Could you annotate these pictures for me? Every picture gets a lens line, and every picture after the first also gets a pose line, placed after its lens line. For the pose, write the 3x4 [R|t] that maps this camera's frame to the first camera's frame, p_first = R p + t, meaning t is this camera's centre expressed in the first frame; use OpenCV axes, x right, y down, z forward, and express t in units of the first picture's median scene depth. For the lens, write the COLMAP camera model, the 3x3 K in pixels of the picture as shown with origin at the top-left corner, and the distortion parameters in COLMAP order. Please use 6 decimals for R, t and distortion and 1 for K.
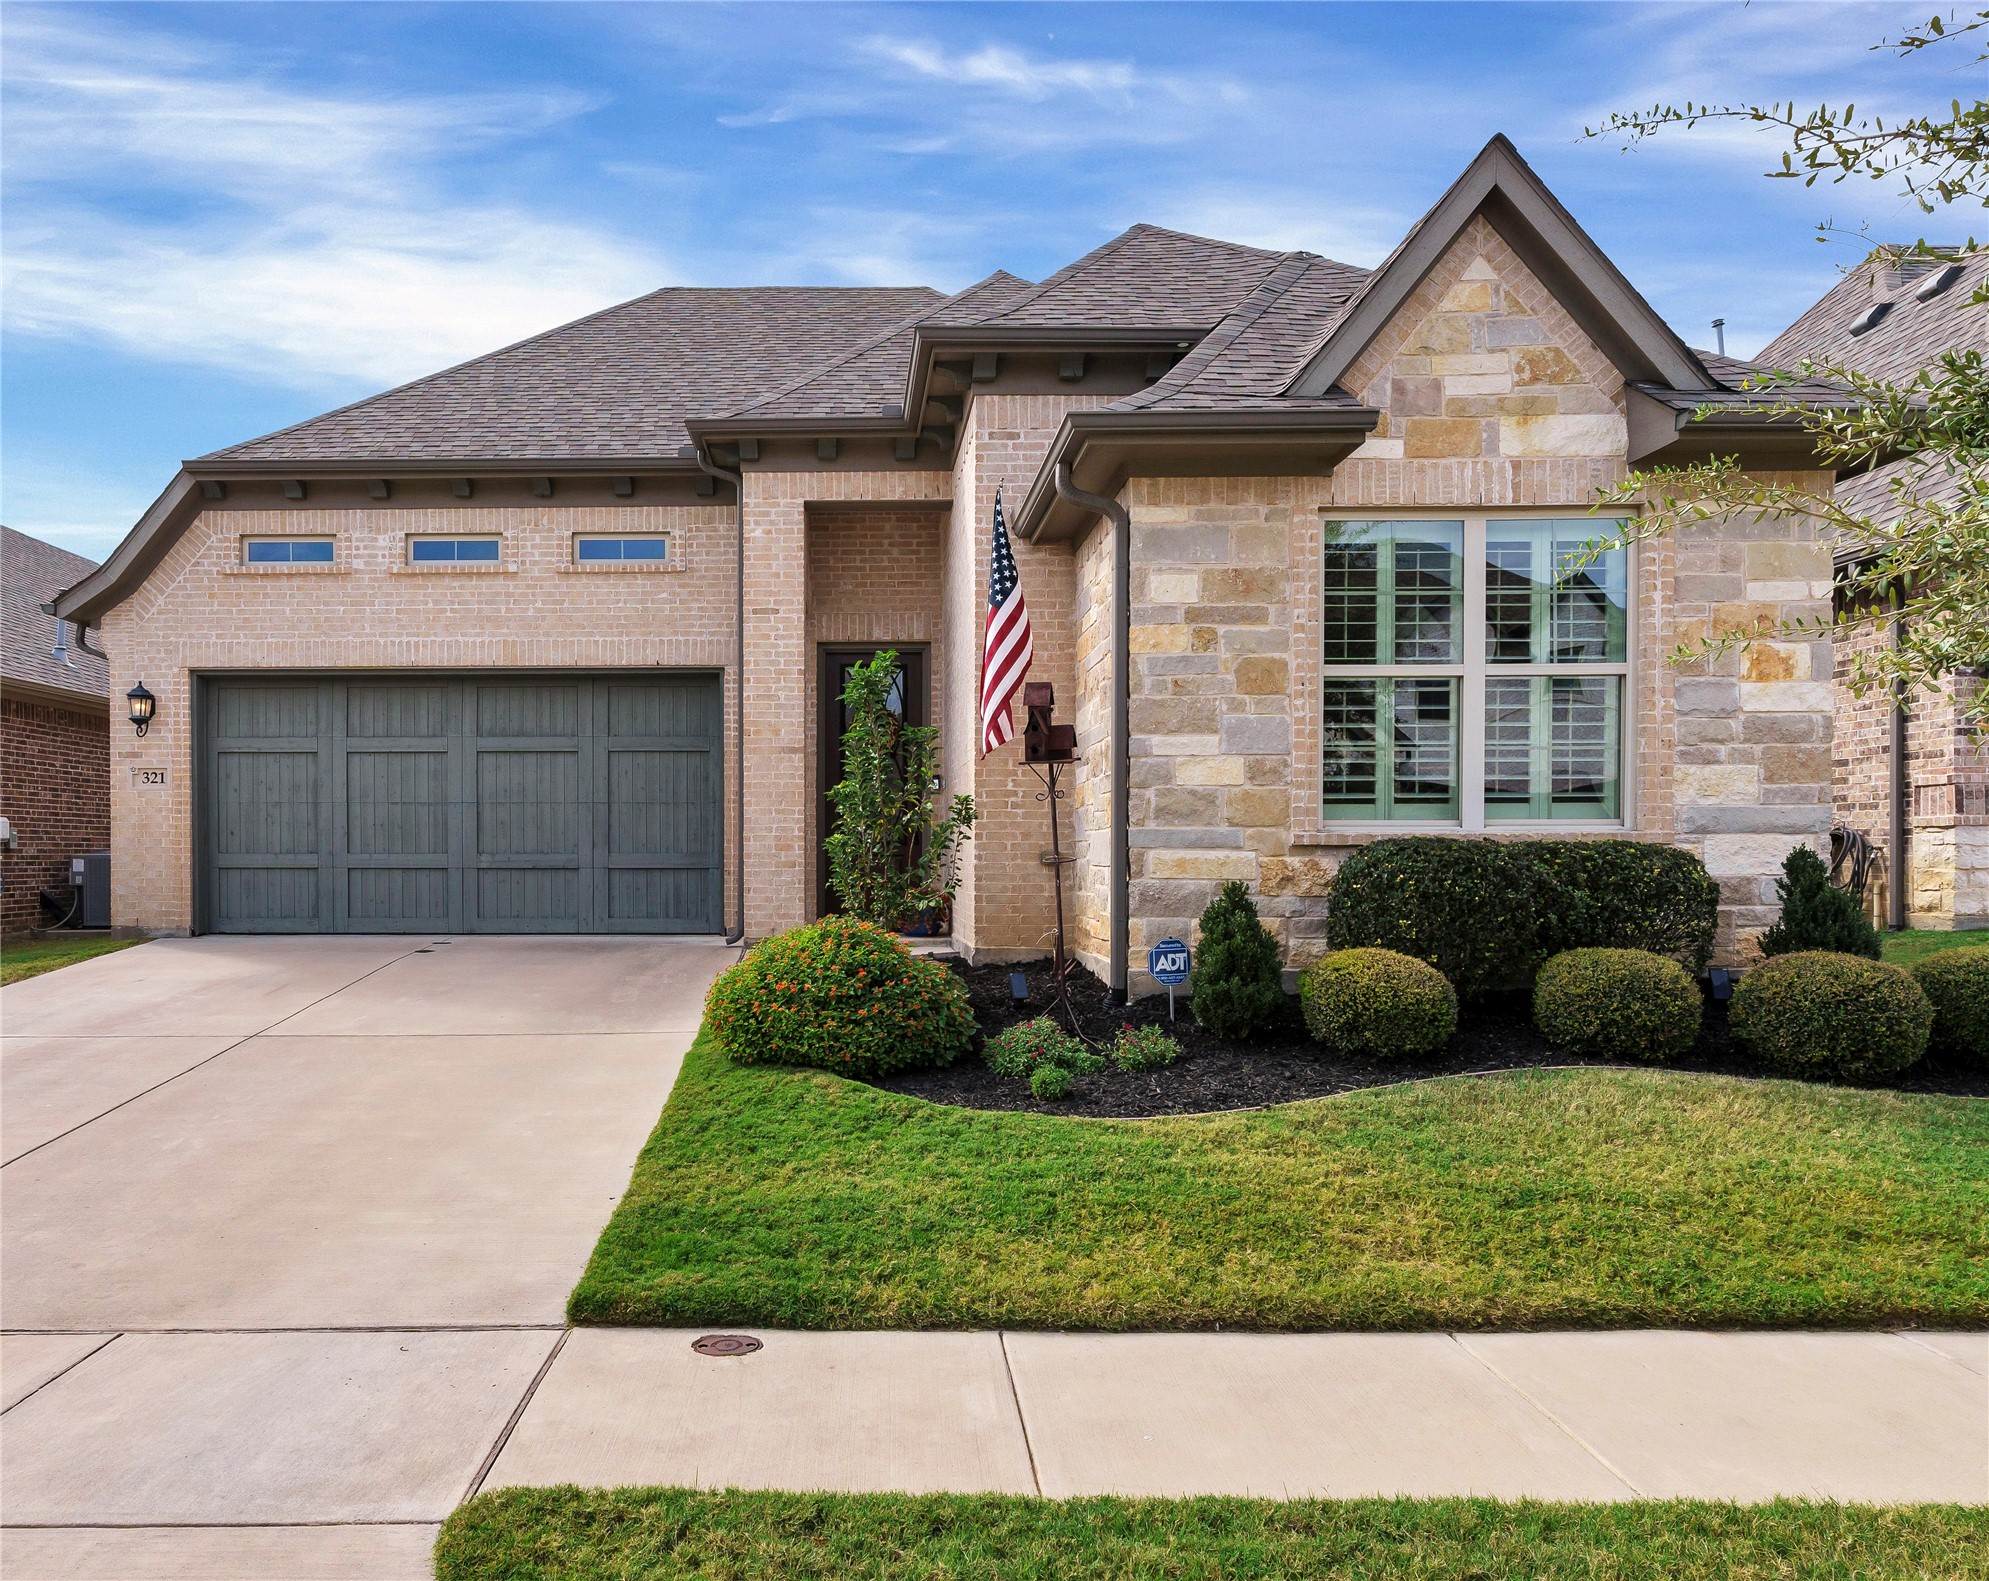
lens RADIAL K [[1055.9, 0, 994.2], [0, 1055.9, 858.7], [0, 0, 1]] dist [0.000130, -0.000213]
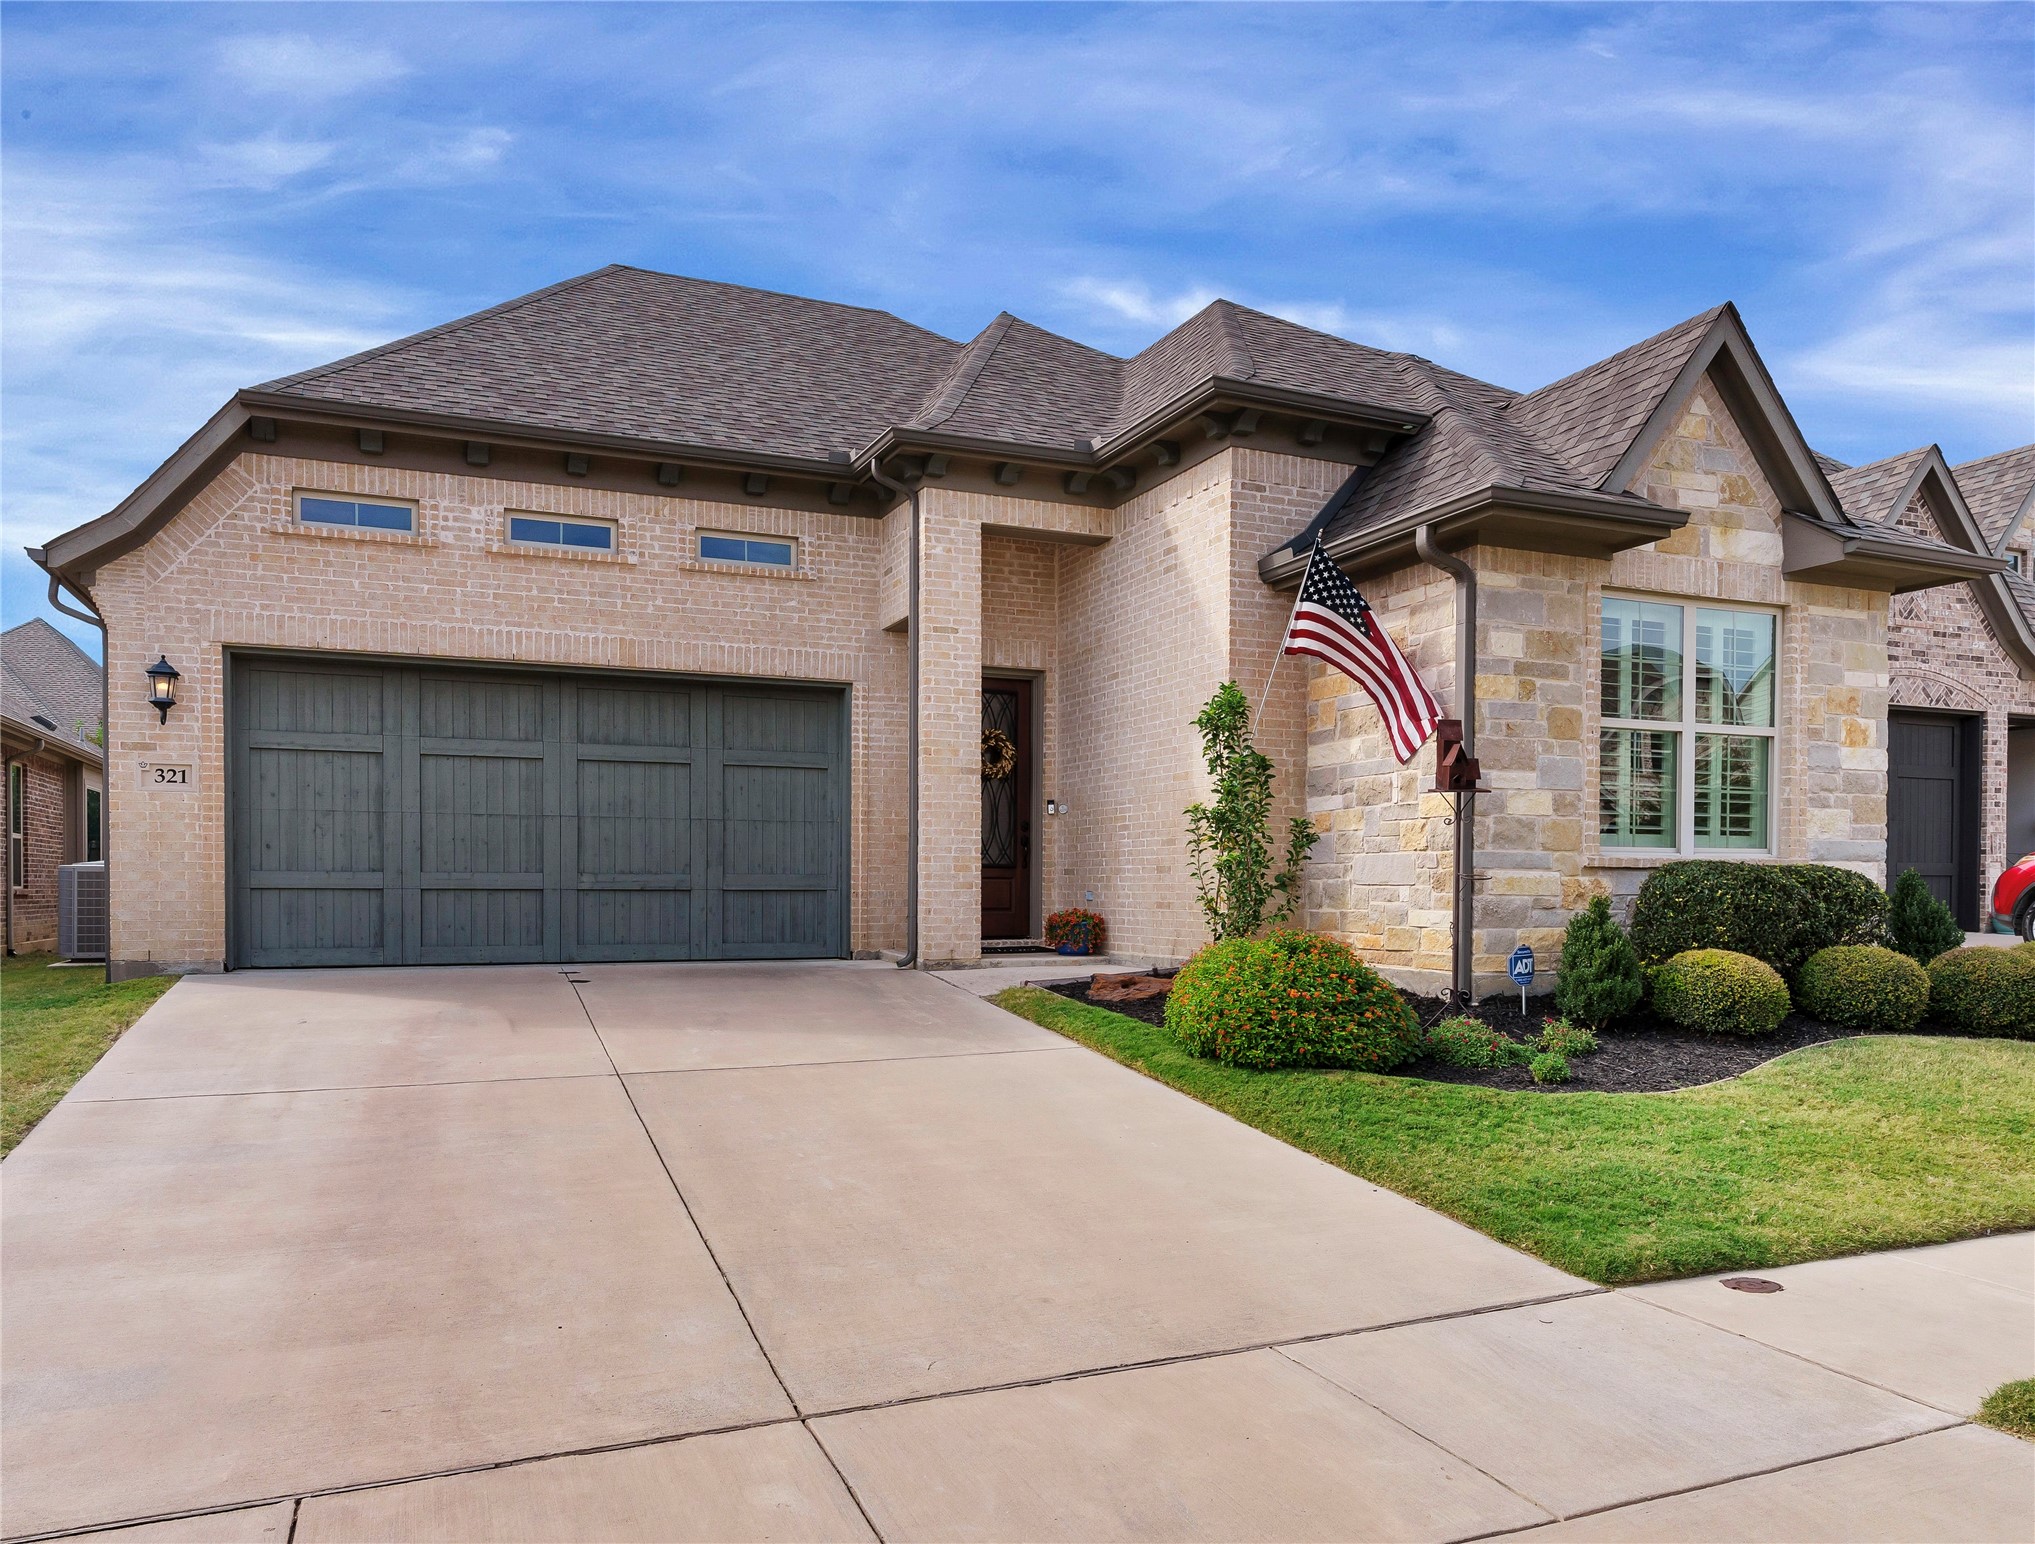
lens RADIAL K [[1032.4, 0, 1017.1], [0, 1032.4, 892.5], [0, 0, 1]] dist [0.000327, 0.000116]
pose [[0.952345, 0.000879, 0.305023, -0.422098], [-0.001955, 0.999993, 0.003222, 0.008405], [-0.305018, -0.003665, 0.952340, 0.051816]]
